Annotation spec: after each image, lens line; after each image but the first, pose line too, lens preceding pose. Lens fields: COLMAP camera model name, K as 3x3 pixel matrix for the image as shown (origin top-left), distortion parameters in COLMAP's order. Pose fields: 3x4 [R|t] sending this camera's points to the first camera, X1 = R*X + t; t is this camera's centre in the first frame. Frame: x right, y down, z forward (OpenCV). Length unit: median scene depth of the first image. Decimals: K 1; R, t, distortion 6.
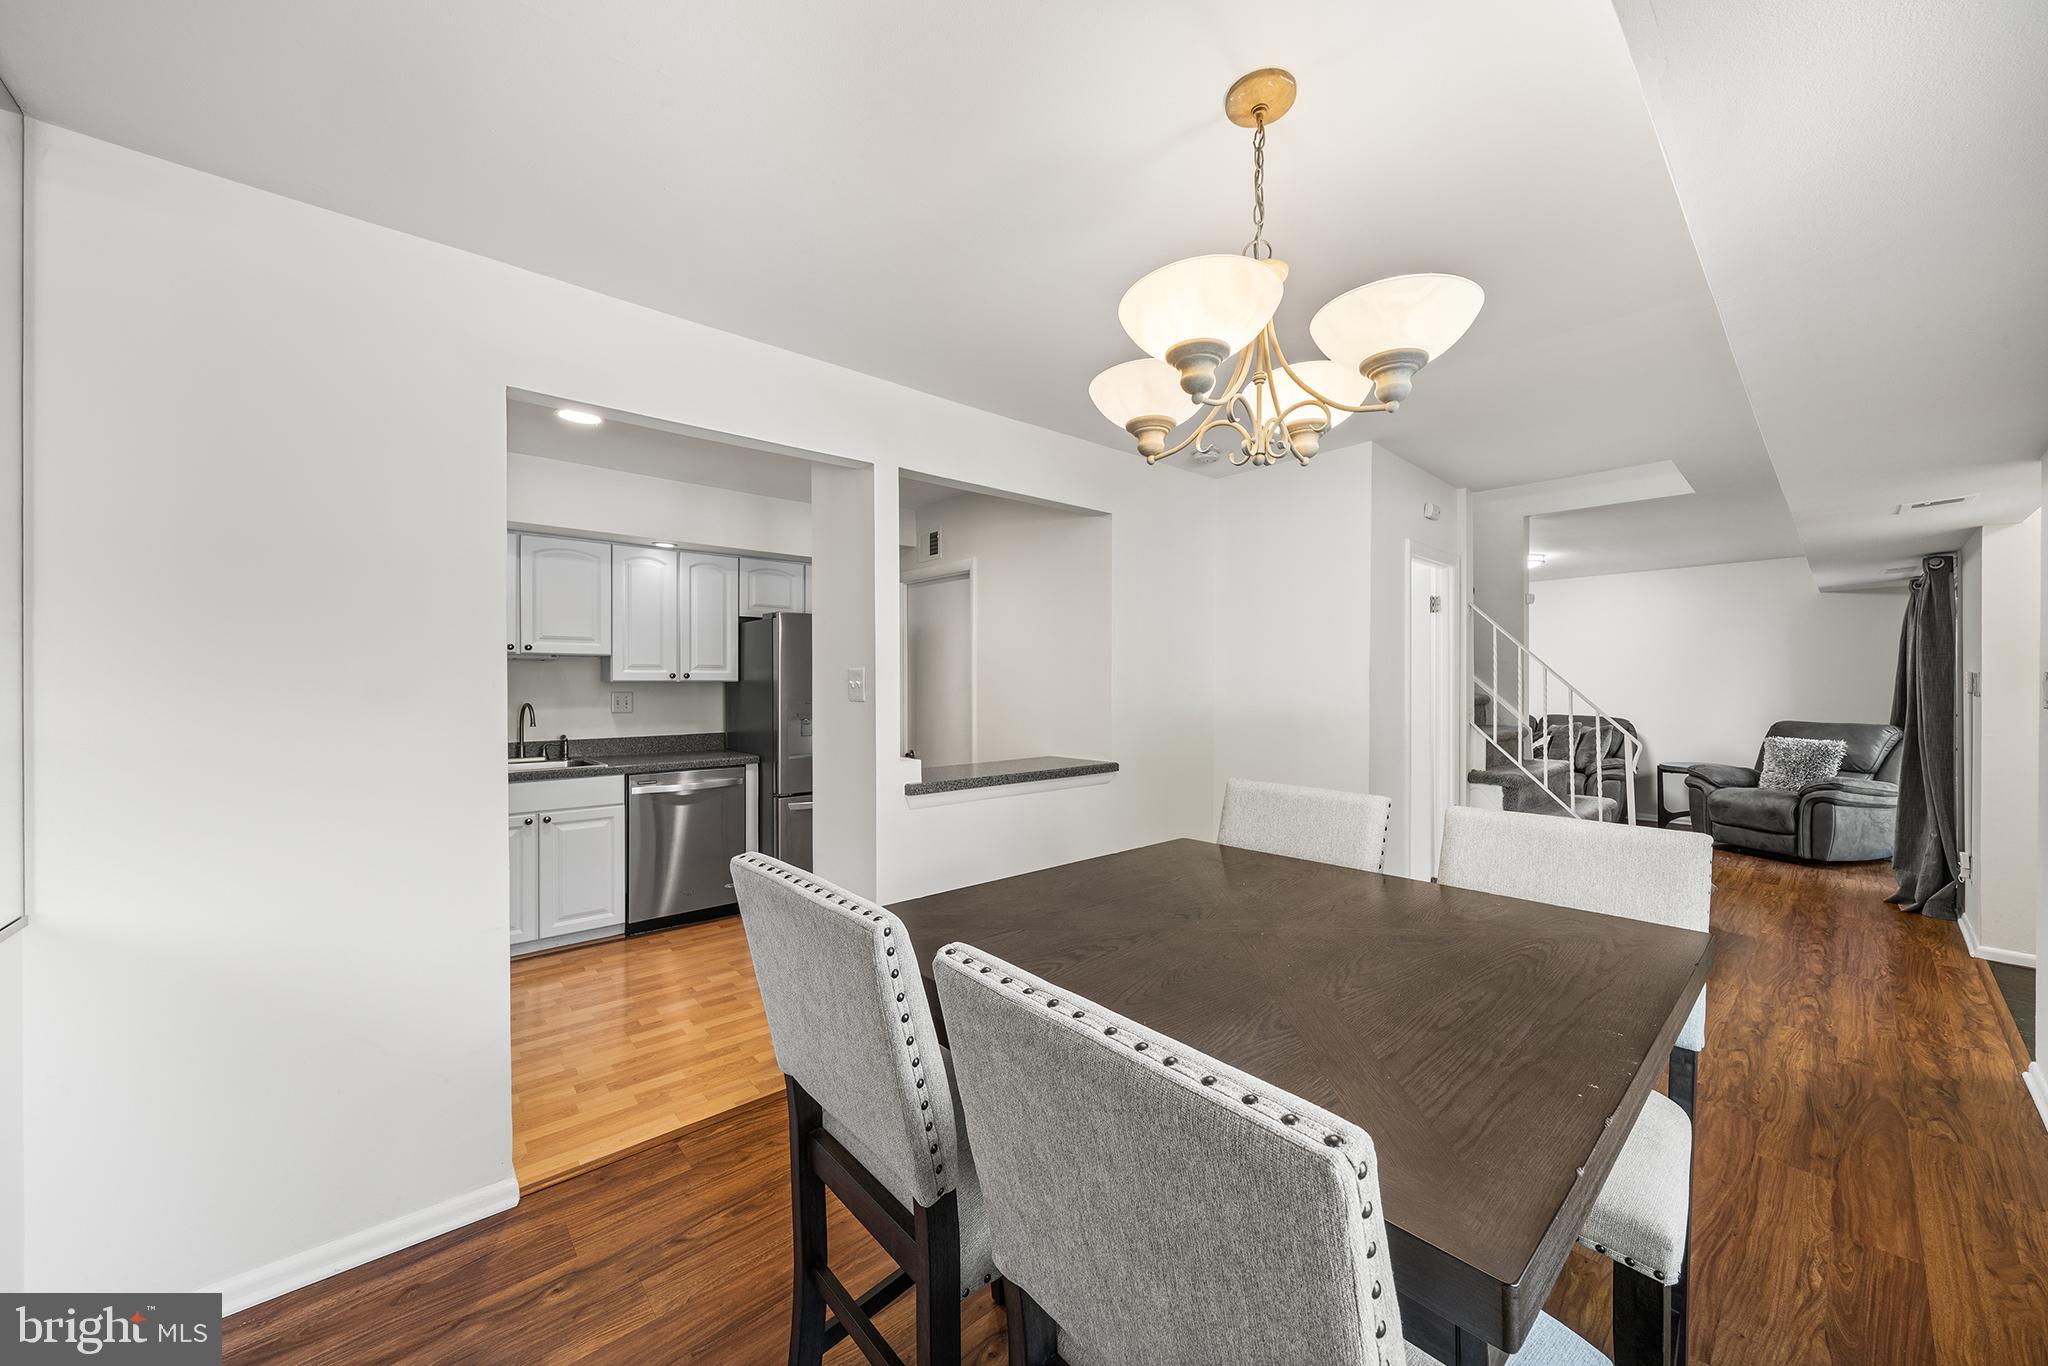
lens RADIAL K [[727.3, 0, 1024.0], [0, 727.3, 683.0], [0, 0, 1]] dist [-0.003252, -0.000088]
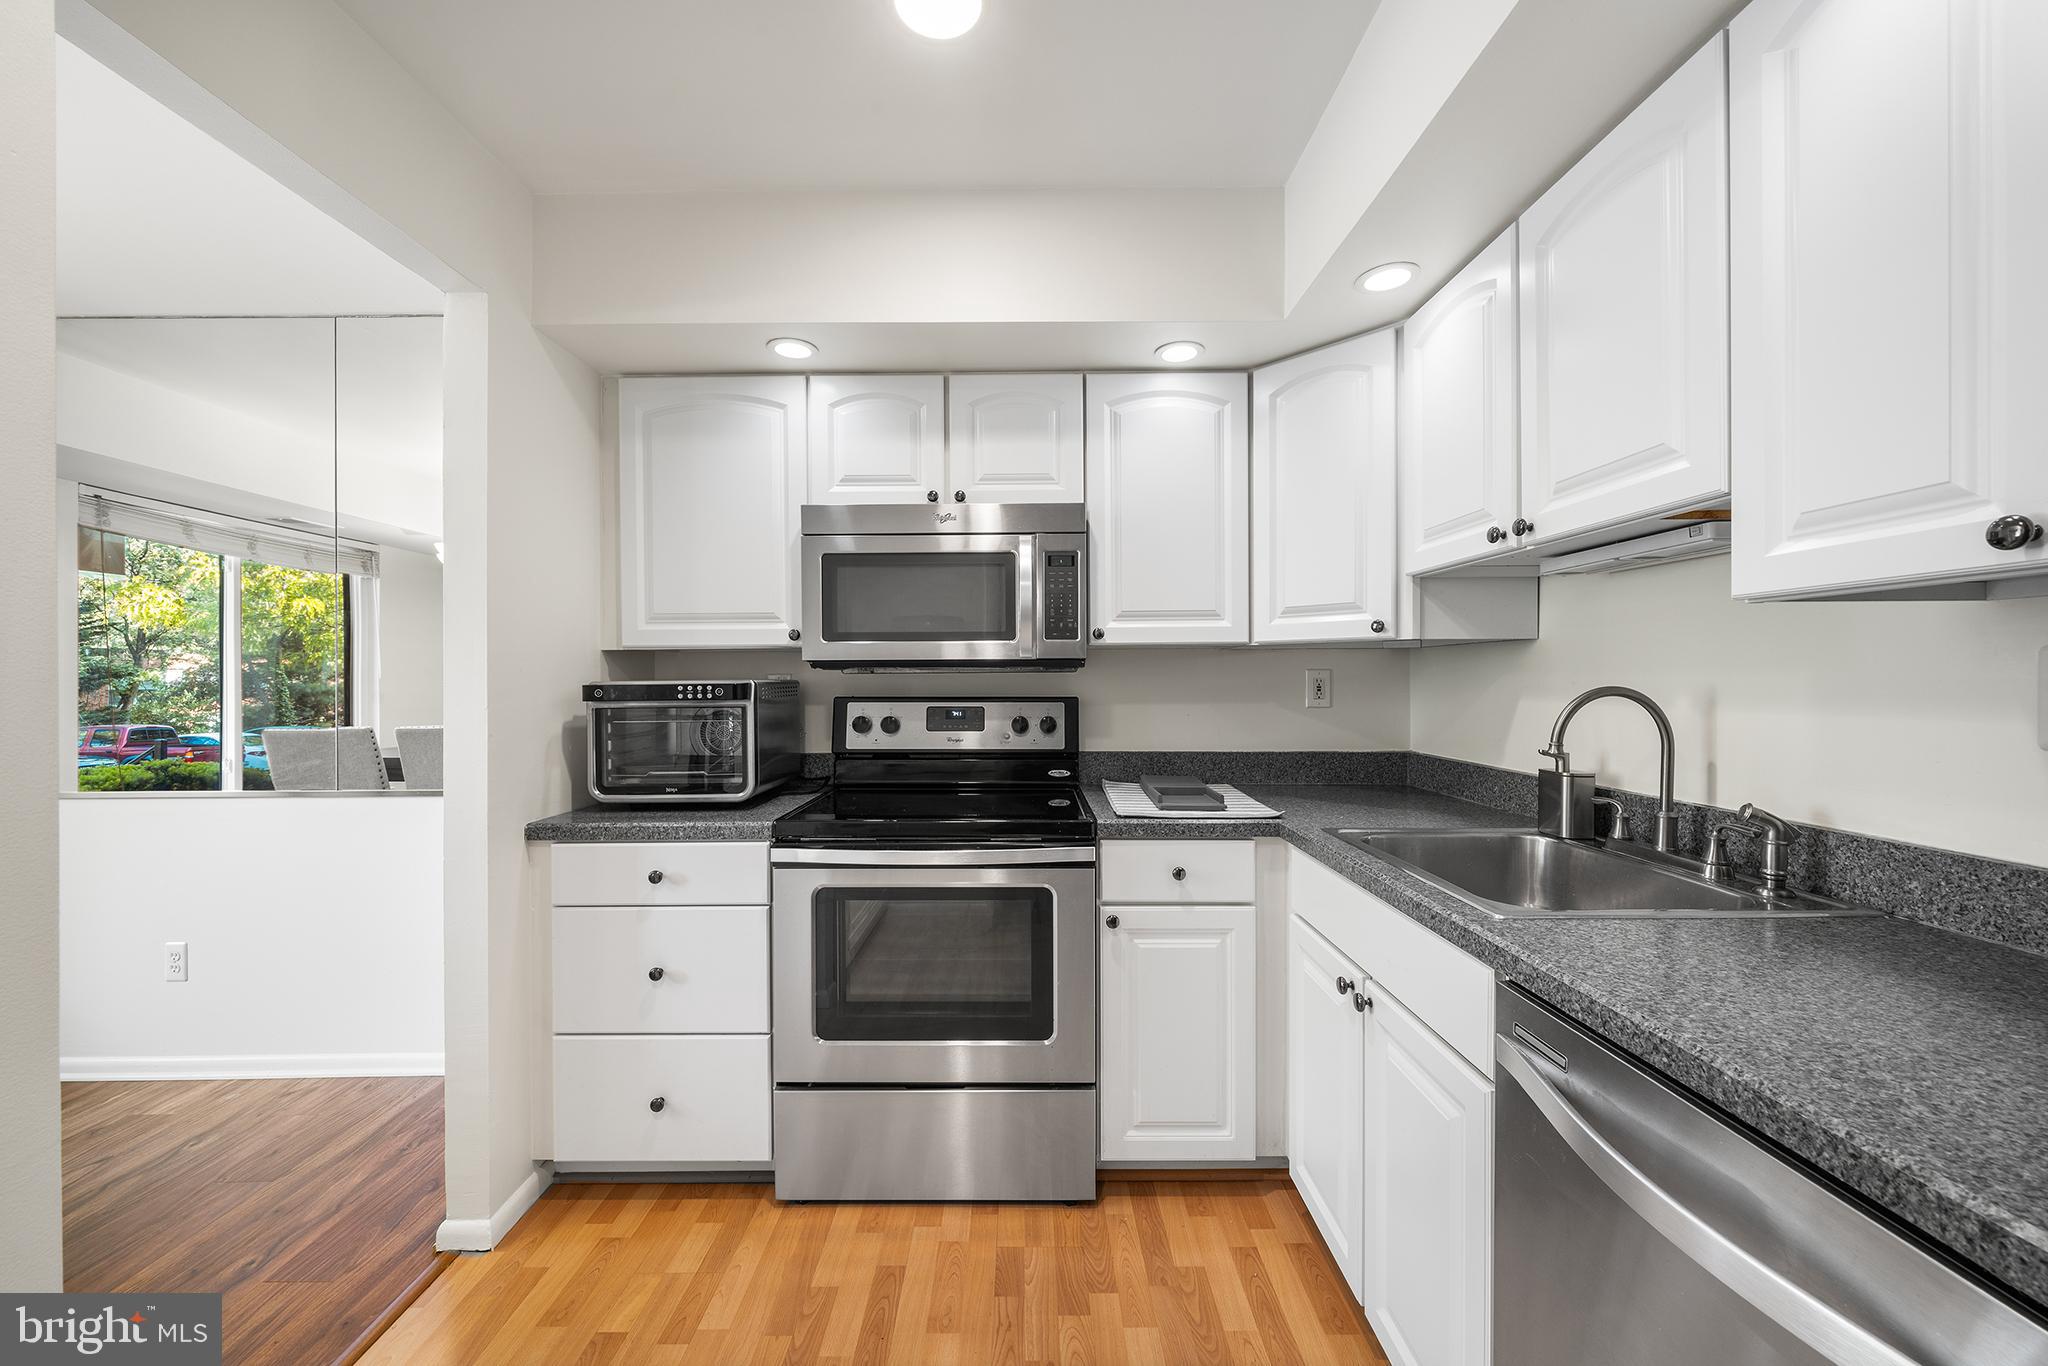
lens RADIAL K [[765.7, 0, 1024.0], [0, 765.7, 683.0], [0, 0, 1]] dist [0.000166, -0.000030]
pose [[-0.654964, 0.007755, -0.755620, -0.213281], [0.003862, 0.999969, 0.006916, 0.020770], [0.755650, 0.001612, -0.654973, 0.933481]]
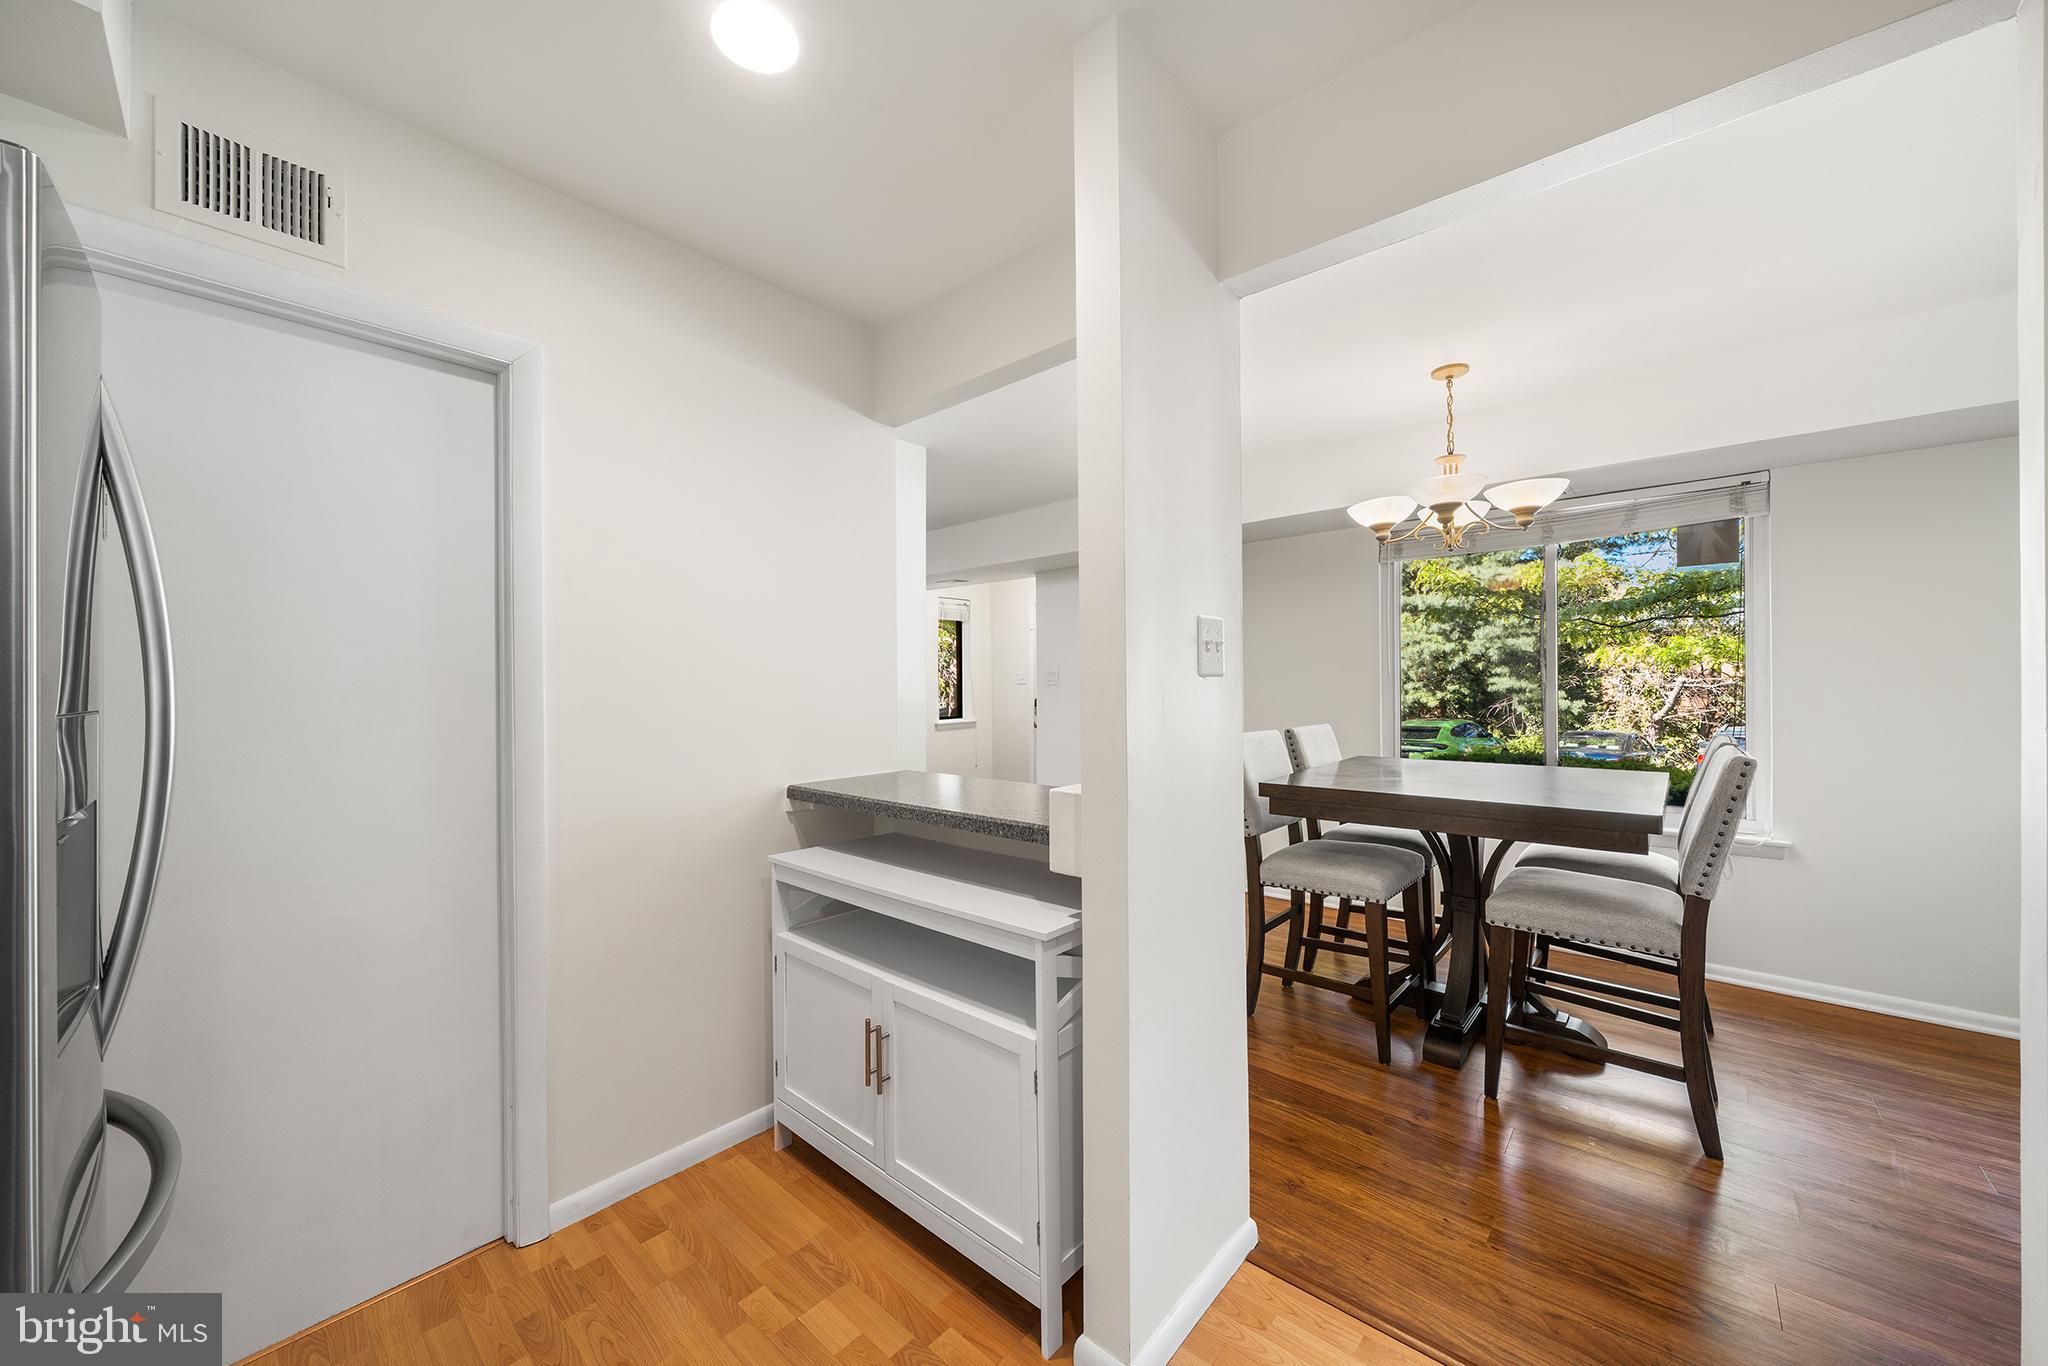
lens RADIAL K [[741.4, 0, 1024.0], [0, 741.4, 683.0], [0, 0, 1]] dist [-0.001353, -0.000078]
pose [[-0.128124, 0.002634, 0.991755, -0.500459], [0.009519, 0.999954, -0.001426, 0.019052], [-0.991713, 0.009257, -0.128143, 0.776958]]
